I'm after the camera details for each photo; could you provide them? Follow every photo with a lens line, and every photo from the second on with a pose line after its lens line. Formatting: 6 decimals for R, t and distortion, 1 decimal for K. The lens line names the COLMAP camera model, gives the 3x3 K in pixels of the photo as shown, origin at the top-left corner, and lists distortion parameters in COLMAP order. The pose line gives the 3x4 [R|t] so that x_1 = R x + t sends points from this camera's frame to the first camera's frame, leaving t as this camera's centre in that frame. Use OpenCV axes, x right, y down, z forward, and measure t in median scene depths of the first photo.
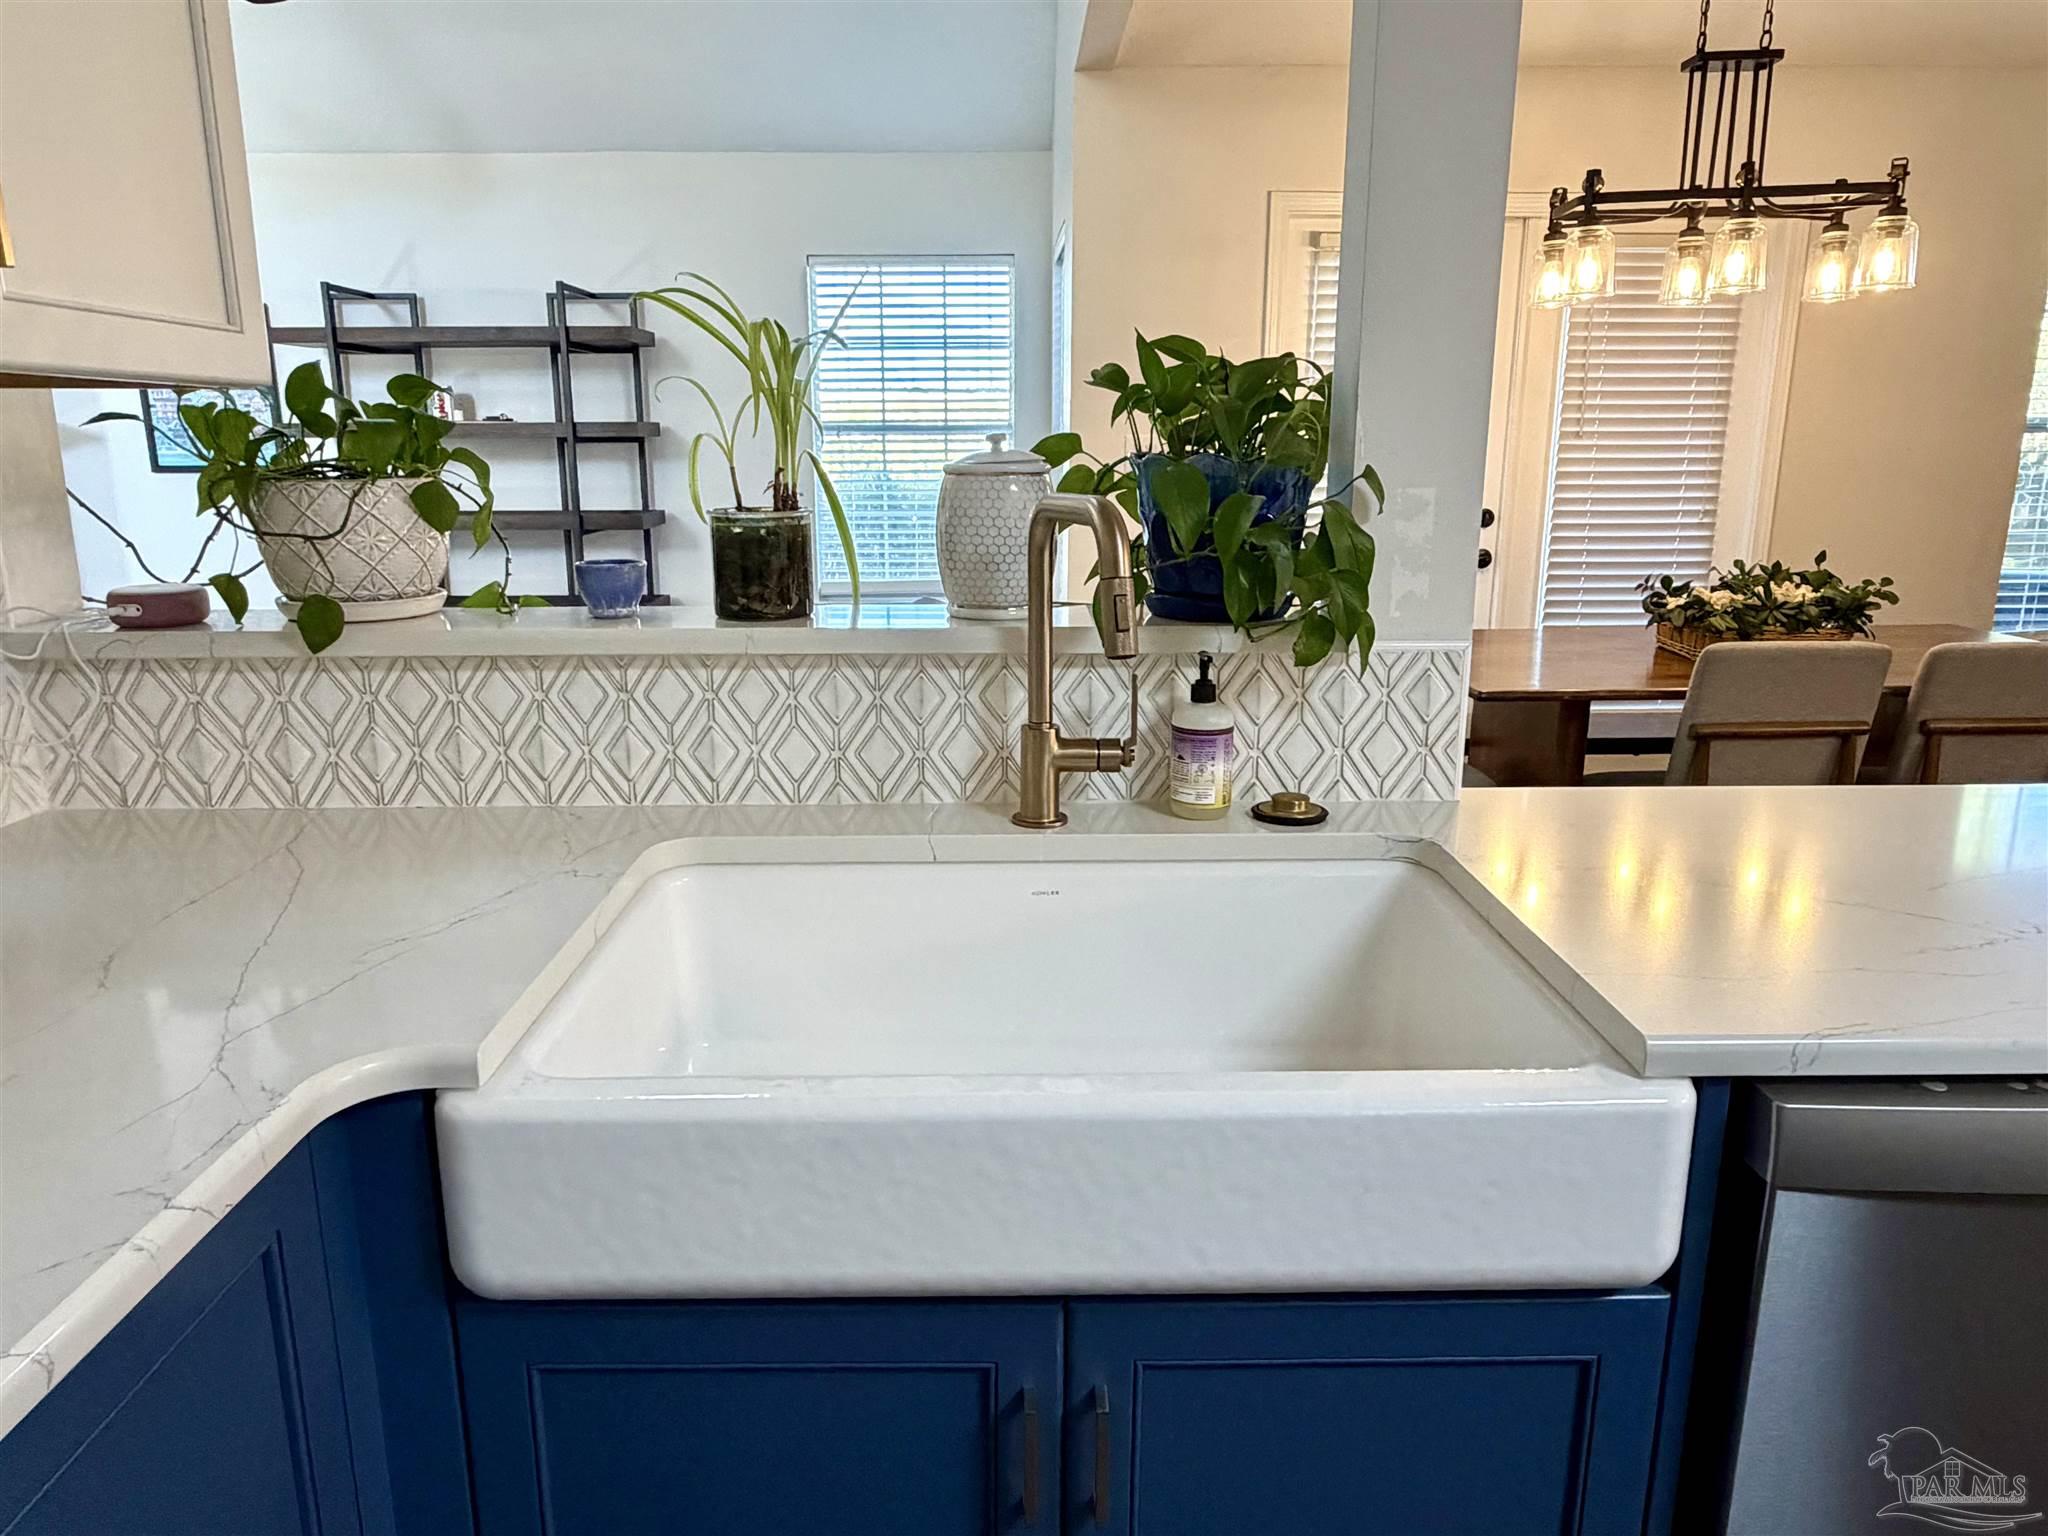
lens RADIAL K [[1355.9, 0, 1004.4], [0, 1355.9, 763.8], [0, 0, 1]] dist [-0.006329, 0.003677]
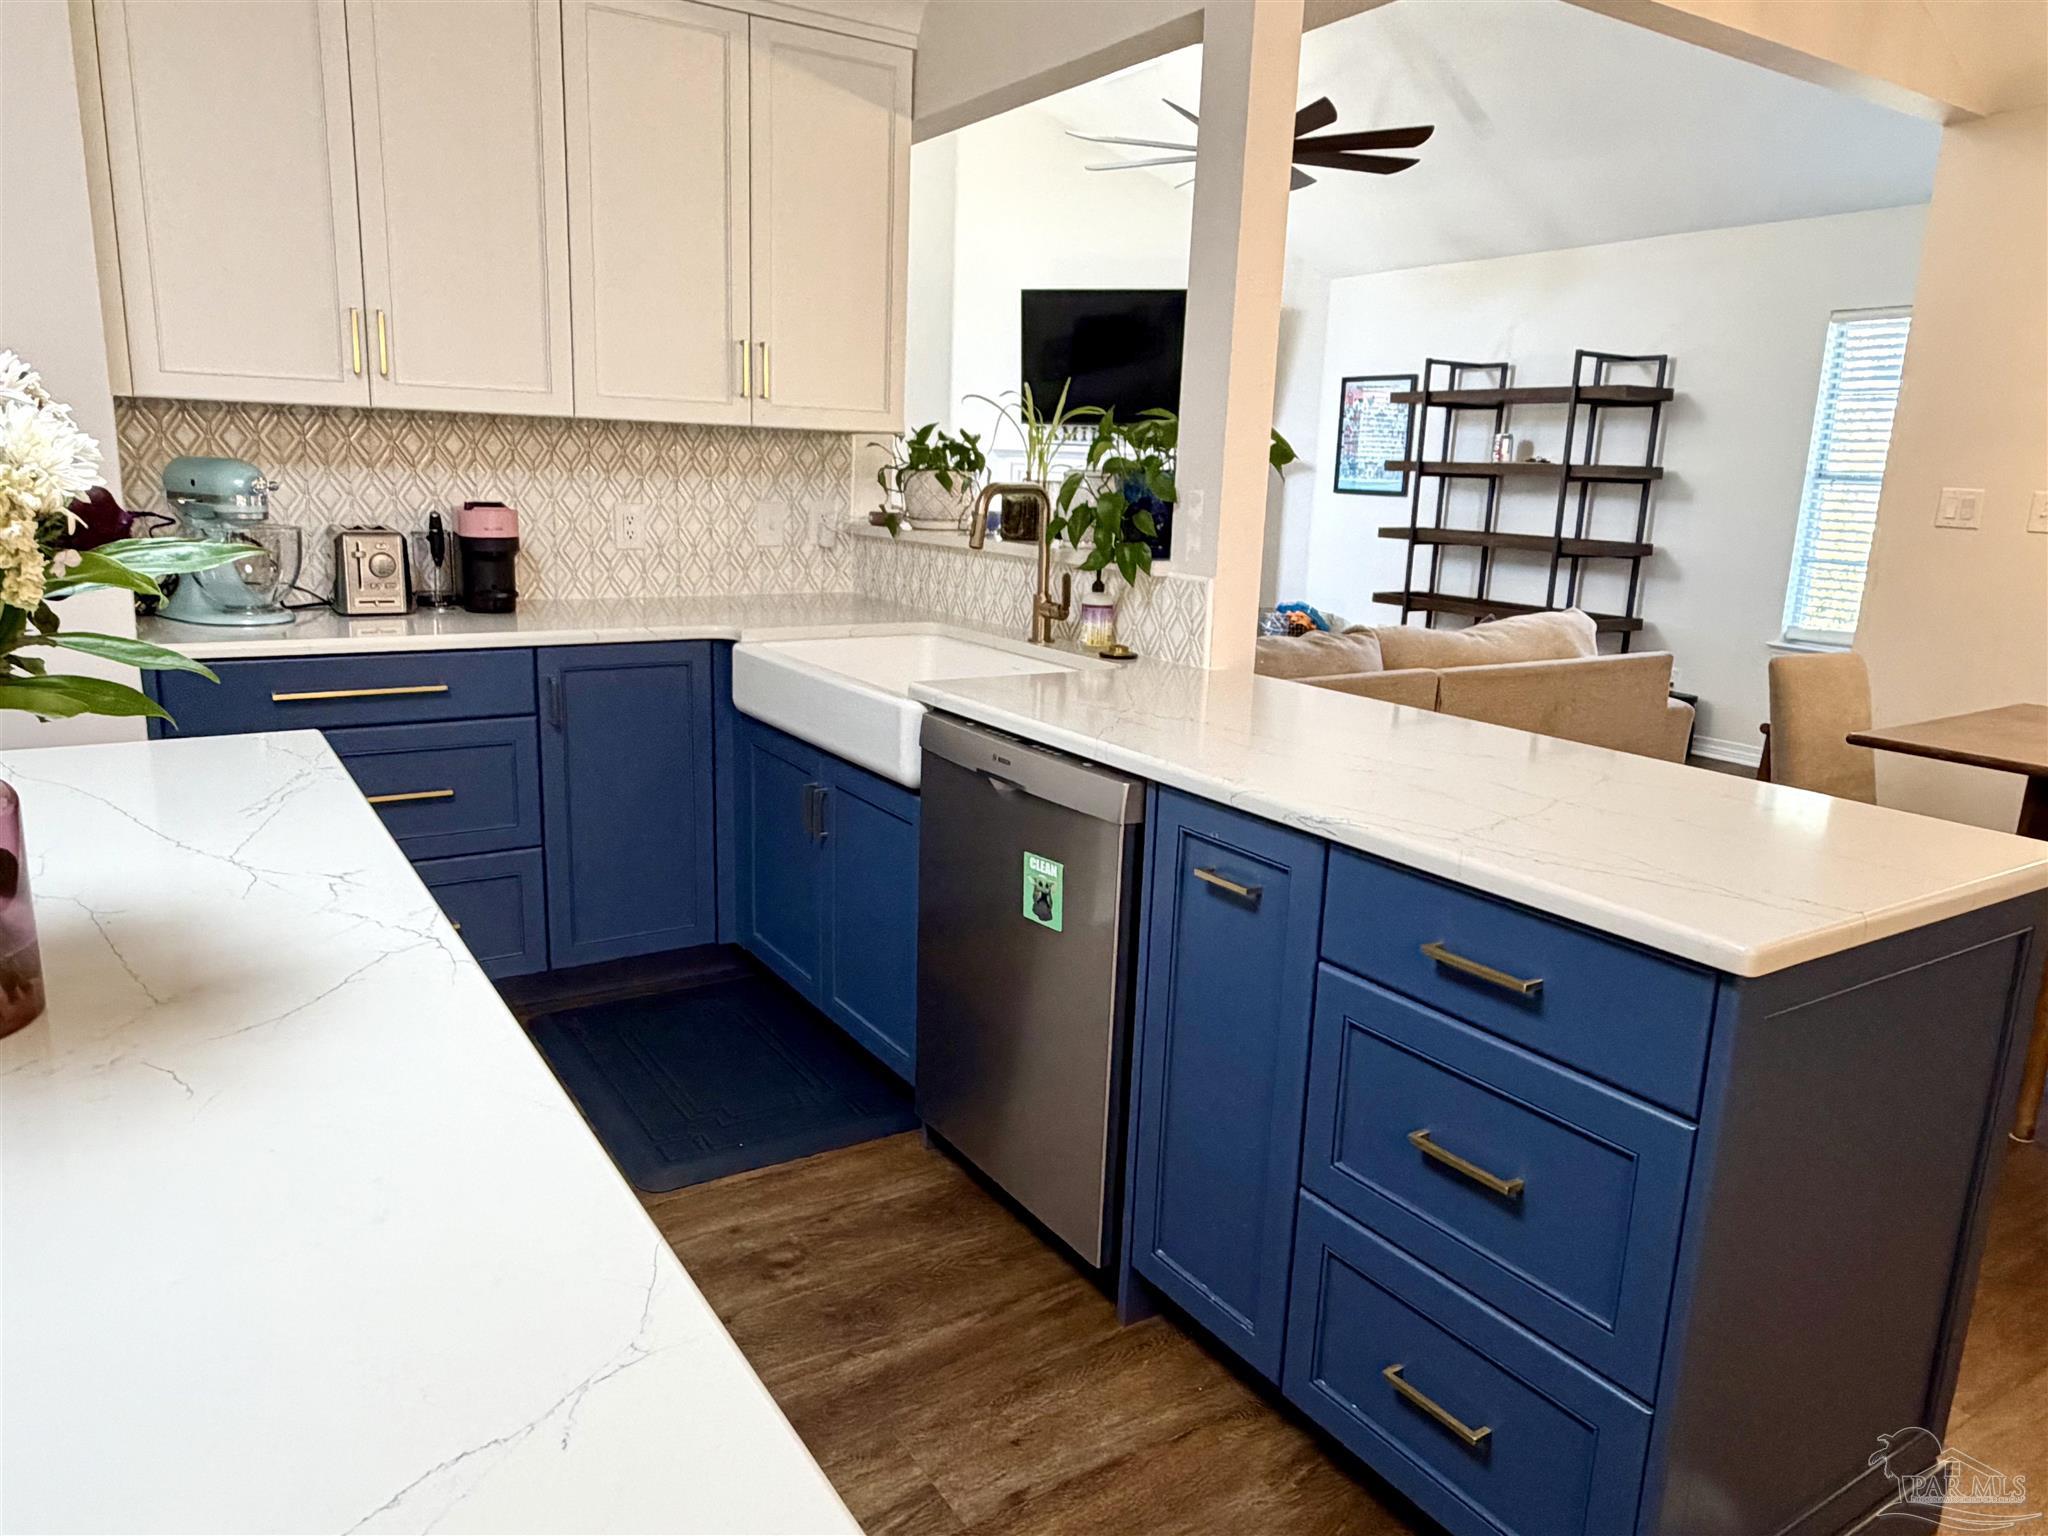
lens RADIAL K [[1355.9, 0, 1019.6], [0, 1355.9, 770.0], [0, 0, 1]] dist [-0.006329, 0.003677]
pose [[0.533795, 0.206979, -0.819892, 0.599740], [-0.231136, 0.968372, 0.093980, 0.015948], [0.813412, 0.139341, 0.564752, -0.059832]]
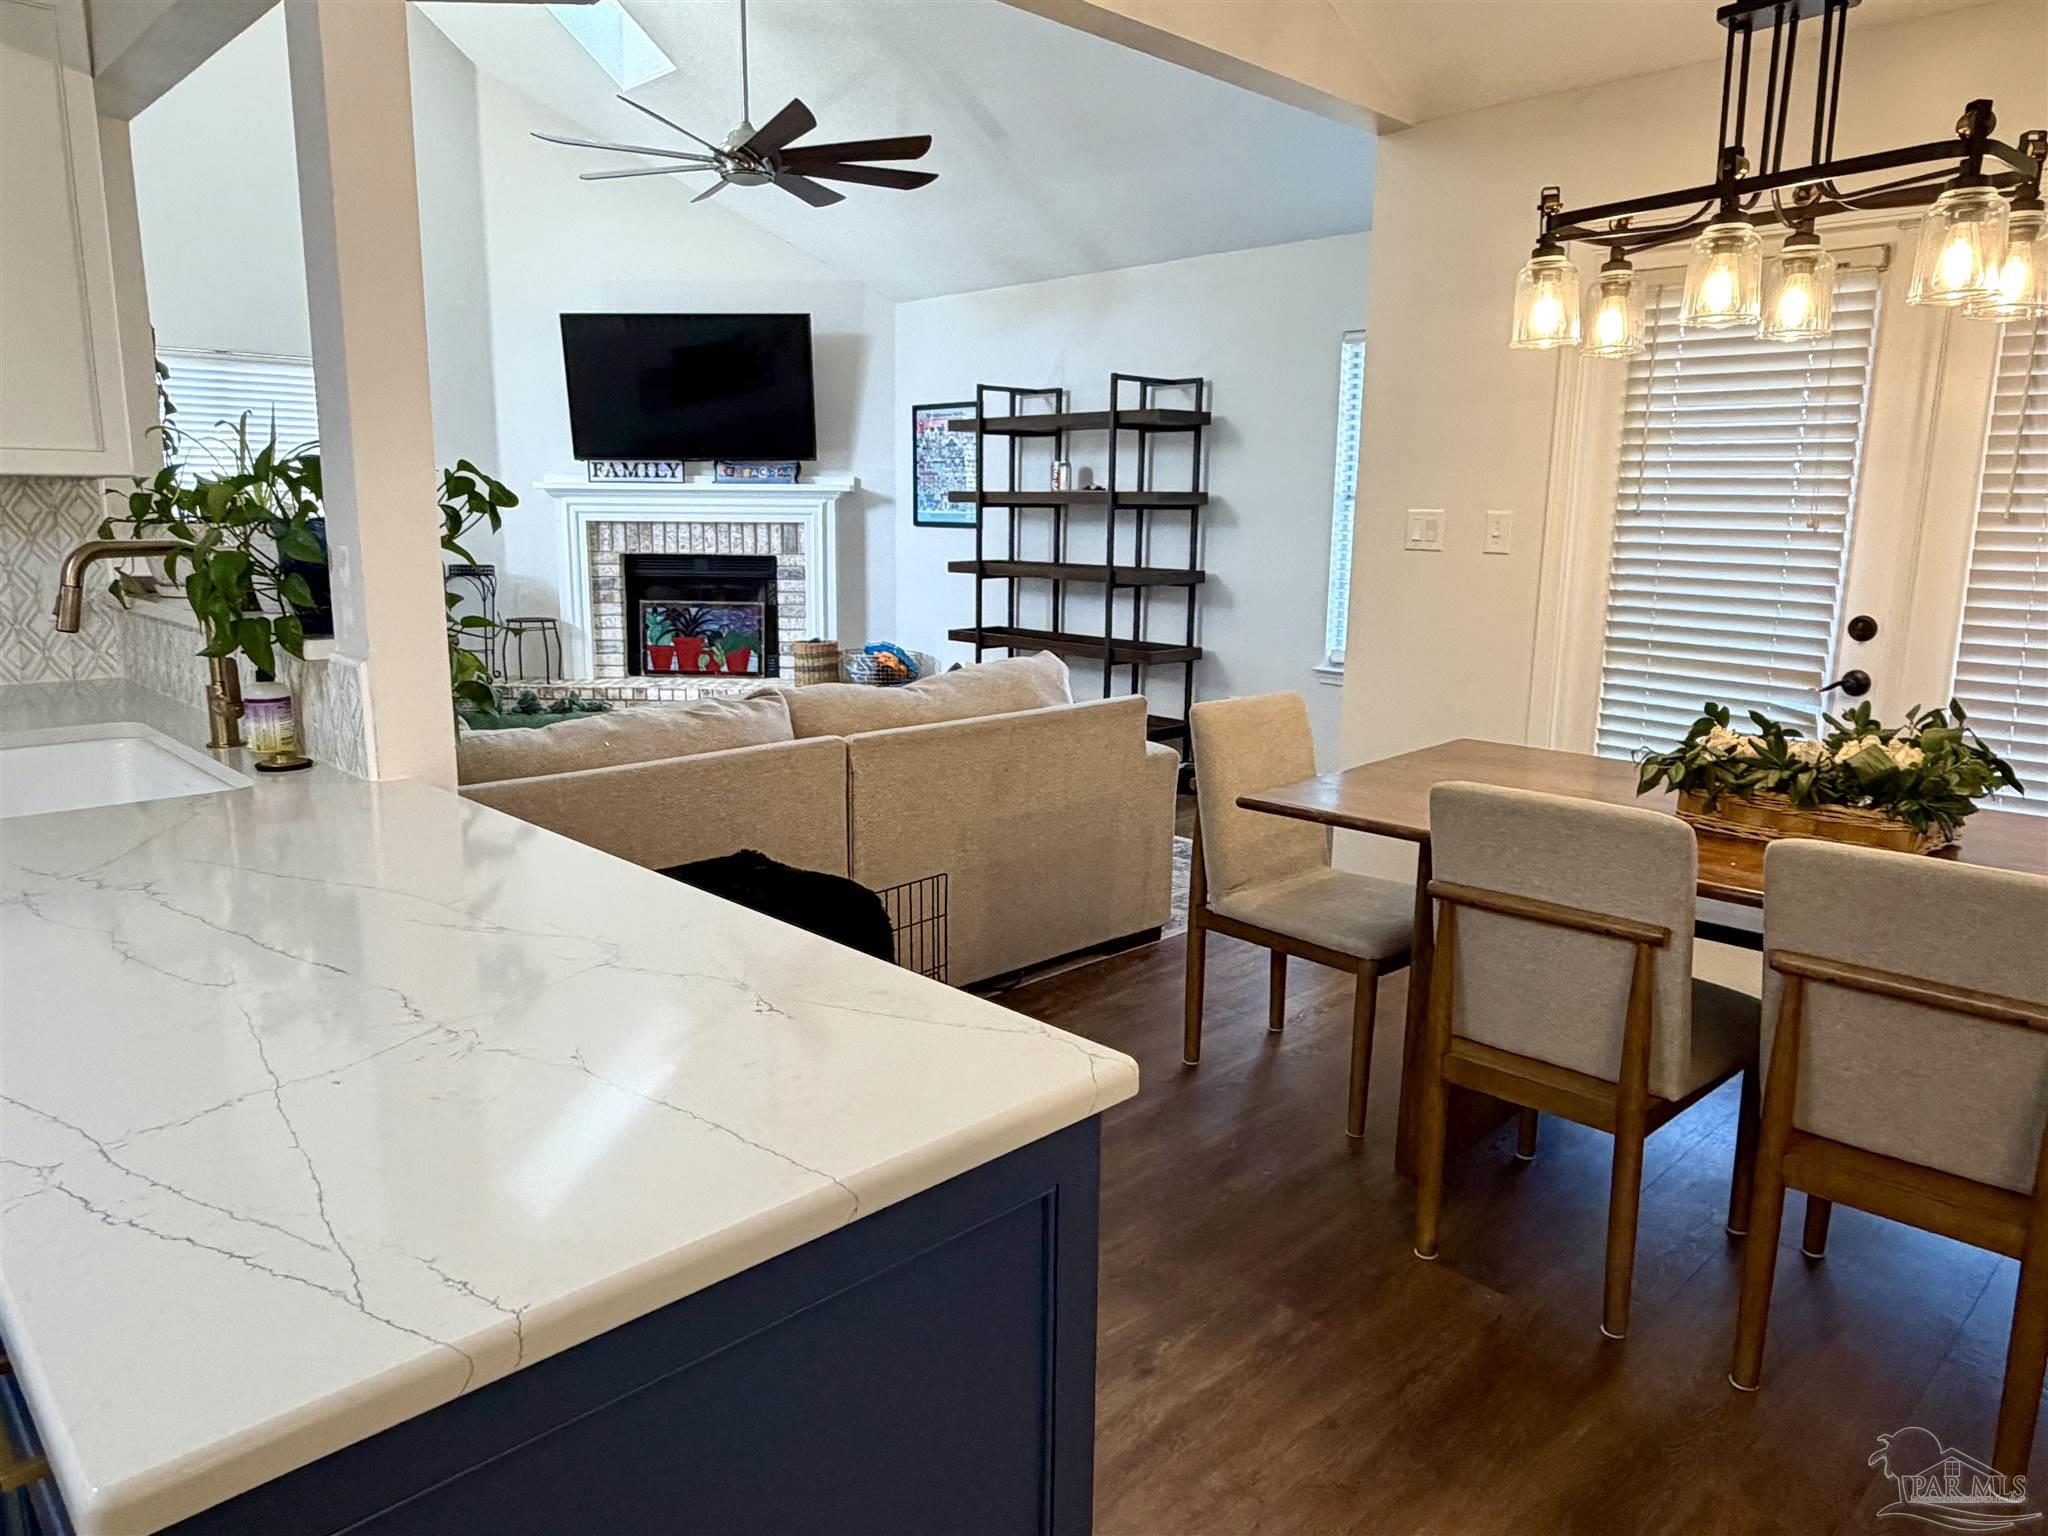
lens RADIAL K [[1355.9, 0, 1014.6], [0, 1355.9, 761.6], [0, 0, 1]] dist [-0.006329, 0.003677]
pose [[0.692542, 0.145656, -0.706519, 0.612174], [-0.179981, 0.983319, 0.026300, -0.049708], [0.698564, 0.108946, 0.707205, 0.179100]]
